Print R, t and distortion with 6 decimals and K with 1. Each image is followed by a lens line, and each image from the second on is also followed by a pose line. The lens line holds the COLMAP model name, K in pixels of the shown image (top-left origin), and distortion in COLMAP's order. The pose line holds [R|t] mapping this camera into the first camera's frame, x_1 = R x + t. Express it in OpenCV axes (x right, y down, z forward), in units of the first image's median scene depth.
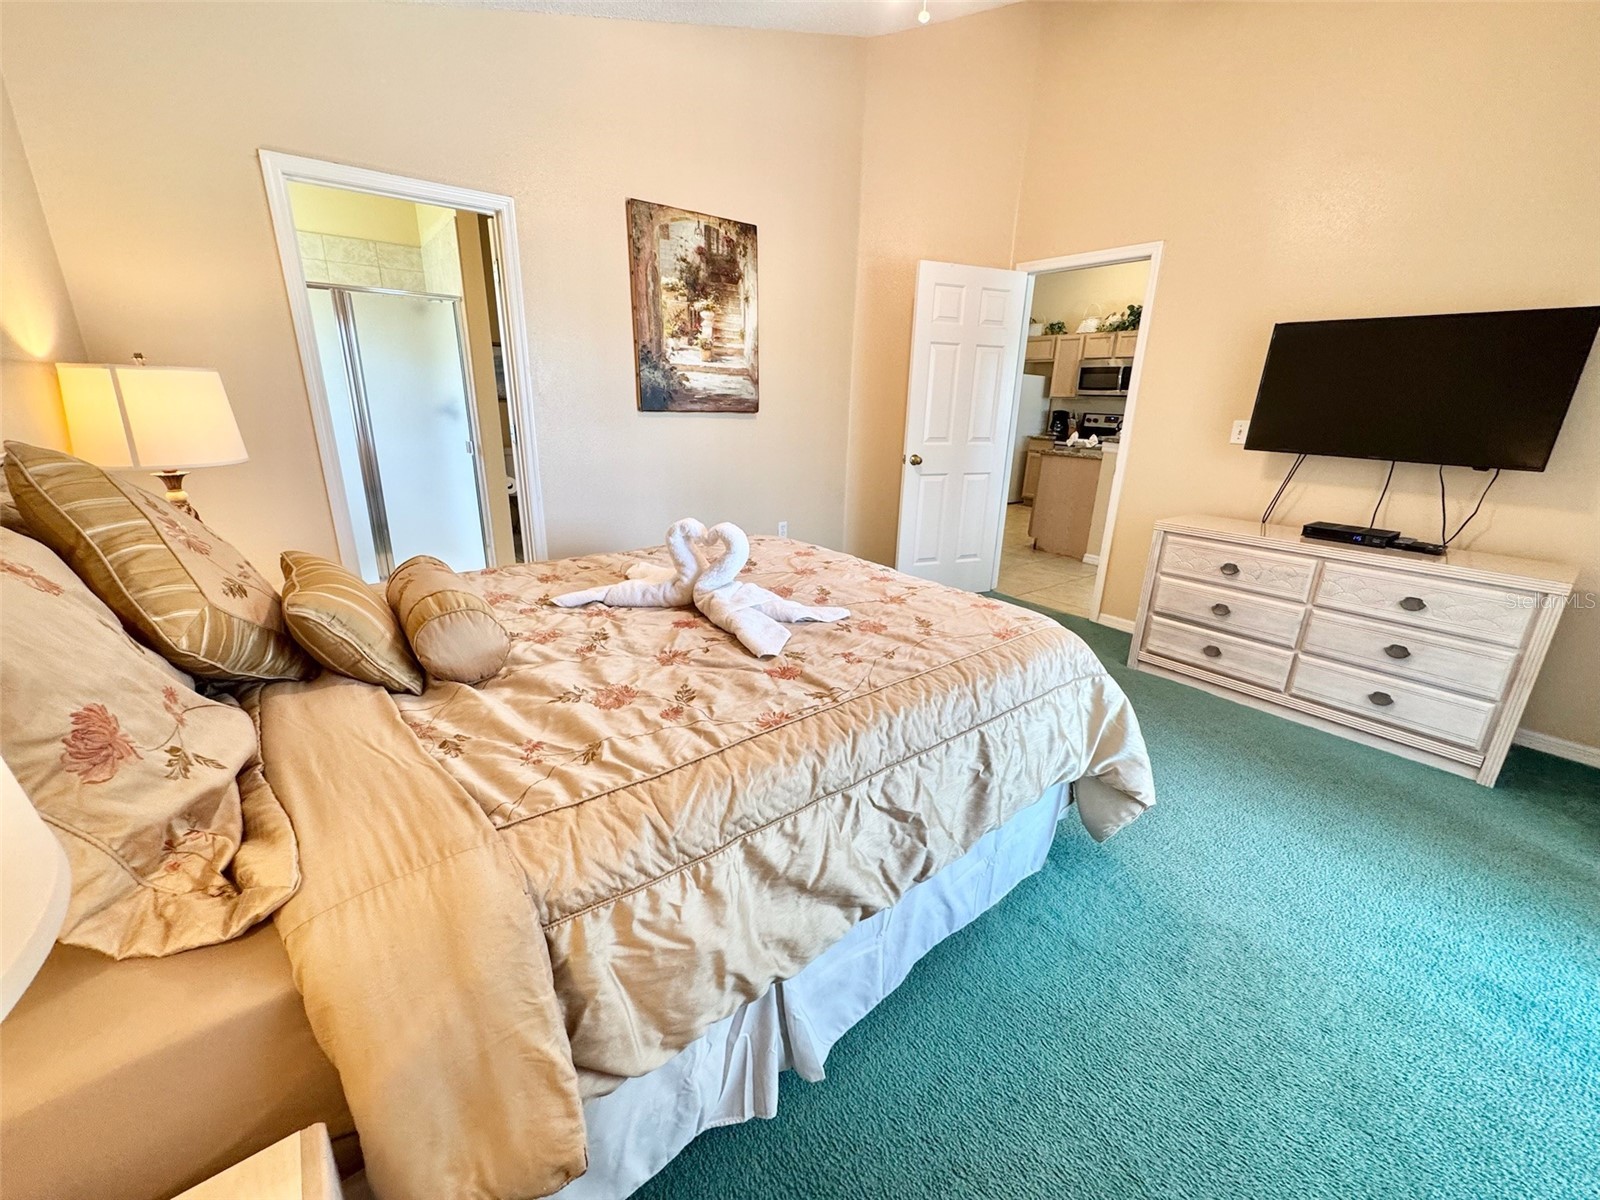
lens RADIAL K [[641.7, 0, 791.3], [0, 641.7, 596.0], [0, 0, 1]] dist [-0.000552, 0.000258]
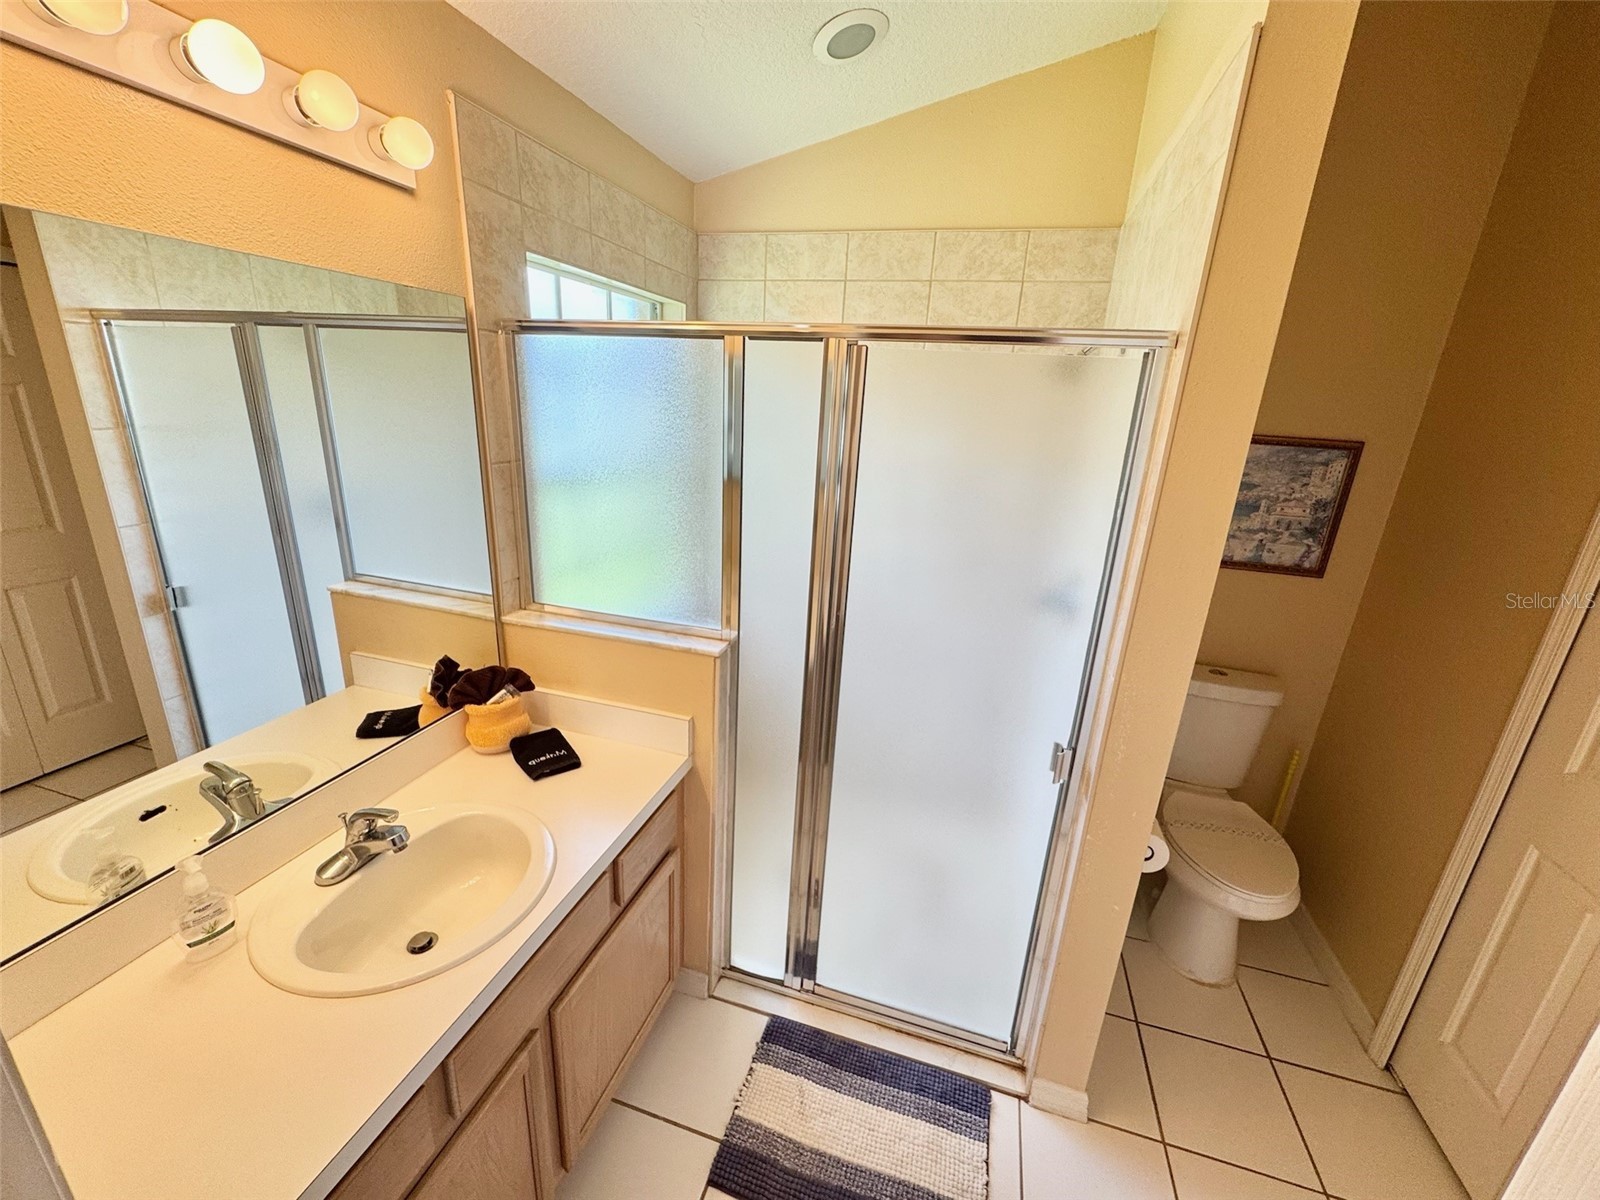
lens RADIAL K [[641.7, 0, 795.7], [0, 641.7, 600.2], [0, 0, 1]] dist [-0.000552, 0.000258]
pose [[0.581266, 0.250005, -0.774356, -0.311076], [-0.277067, 0.955577, 0.100533, -0.288871], [0.765090, 0.156112, 0.624713, 0.615568]]
